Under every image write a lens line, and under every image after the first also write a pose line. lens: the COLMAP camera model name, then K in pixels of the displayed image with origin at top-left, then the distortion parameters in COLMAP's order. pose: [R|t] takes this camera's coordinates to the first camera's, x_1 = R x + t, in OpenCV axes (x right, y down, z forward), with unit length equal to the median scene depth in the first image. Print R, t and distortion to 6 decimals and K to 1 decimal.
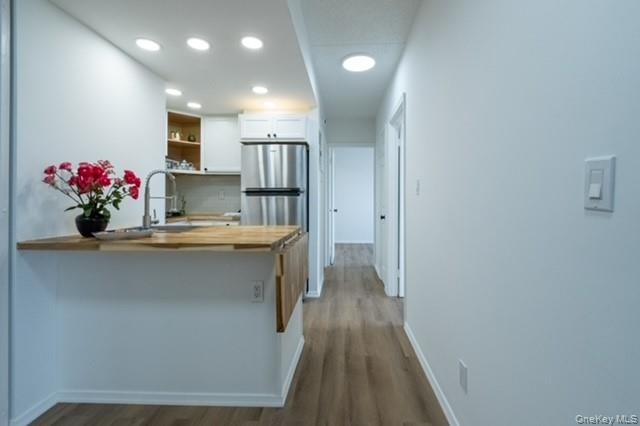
lens RADIAL K [[287.7, 0, 327.3], [0, 287.7, 197.5], [0, 0, 1]] dist [-0.001449, -0.000548]
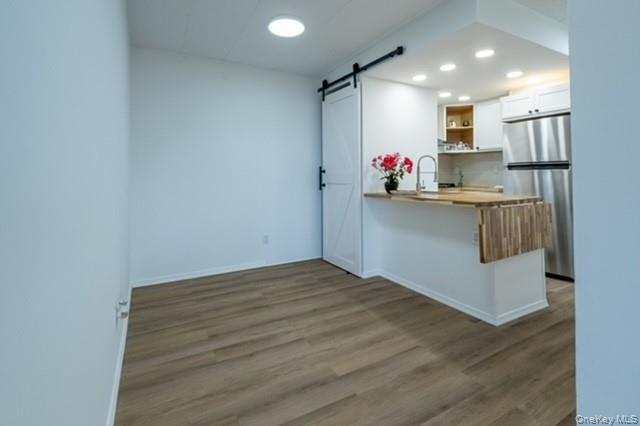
lens RADIAL K [[287.7, 0, 327.3], [0, 287.7, 197.5], [0, 0, 1]] dist [-0.001449, -0.000548]
pose [[0.553957, 0.059590, -0.830410, 0.430660], [0.012292, 0.996741, 0.079726, 0.004648], [0.832455, -0.054372, 0.551419, -0.327816]]
